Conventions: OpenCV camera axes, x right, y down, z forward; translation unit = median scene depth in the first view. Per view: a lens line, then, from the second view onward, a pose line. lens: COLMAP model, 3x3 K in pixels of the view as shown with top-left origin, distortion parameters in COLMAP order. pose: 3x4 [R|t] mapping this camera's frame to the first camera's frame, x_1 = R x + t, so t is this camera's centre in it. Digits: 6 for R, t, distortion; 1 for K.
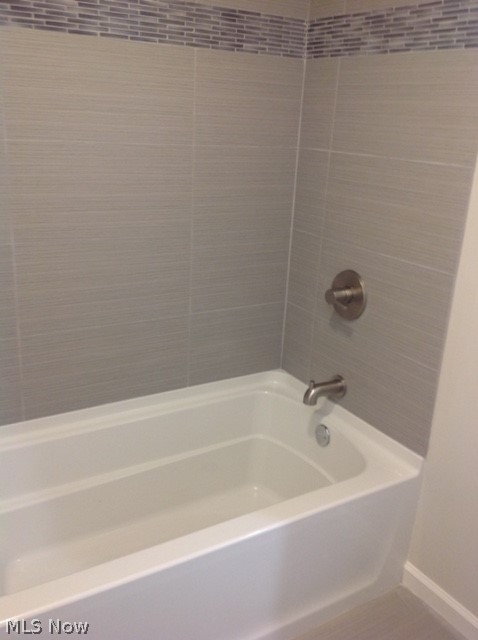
lens RADIAL K [[605.2, 0, 248.8], [0, 605.2, 320.4], [0, 0, 1]] dist [0.133021, -0.305892]
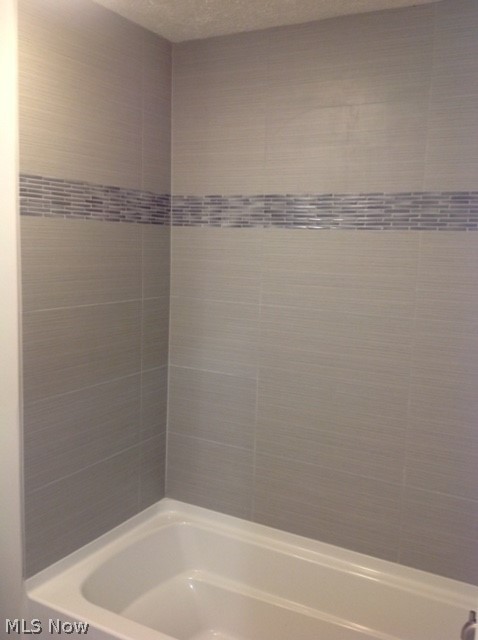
lens RADIAL K [[605.2, 0, 248.8], [0, 605.2, 320.4], [0, 0, 1]] dist [0.133021, -0.305892]
pose [[0.483104, 0.074642, -0.872376, 0.705462], [-0.288806, 0.954181, -0.078293, -0.129638], [0.826560, 0.289771, 0.482526, 0.292996]]
